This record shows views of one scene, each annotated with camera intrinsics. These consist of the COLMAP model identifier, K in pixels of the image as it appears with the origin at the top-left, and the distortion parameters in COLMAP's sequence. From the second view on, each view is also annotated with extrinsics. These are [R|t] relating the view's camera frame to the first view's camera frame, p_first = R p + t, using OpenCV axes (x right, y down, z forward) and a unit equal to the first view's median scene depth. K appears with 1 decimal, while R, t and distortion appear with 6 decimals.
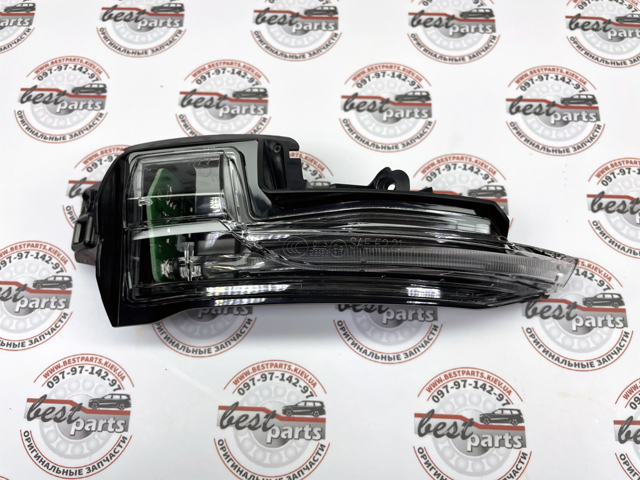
lens RADIAL K [[503.1, 0, 316.9], [0, 503.1, 243.2], [0, 0, 1]] dist [0.030888, -0.045269]
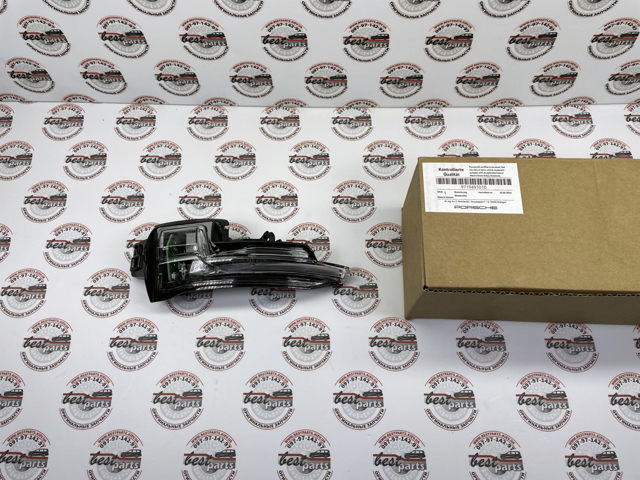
lens RADIAL K [[503.1, 0, 323.9], [0, 503.1, 238.8], [0, 0, 1]] dist [0.030888, -0.045269]
pose [[0.999351, -0.028351, 0.022203, 0.323215], [0.030563, 0.993832, -0.106597, 0.135234], [-0.019044, 0.107207, 0.994054, -1.250262]]
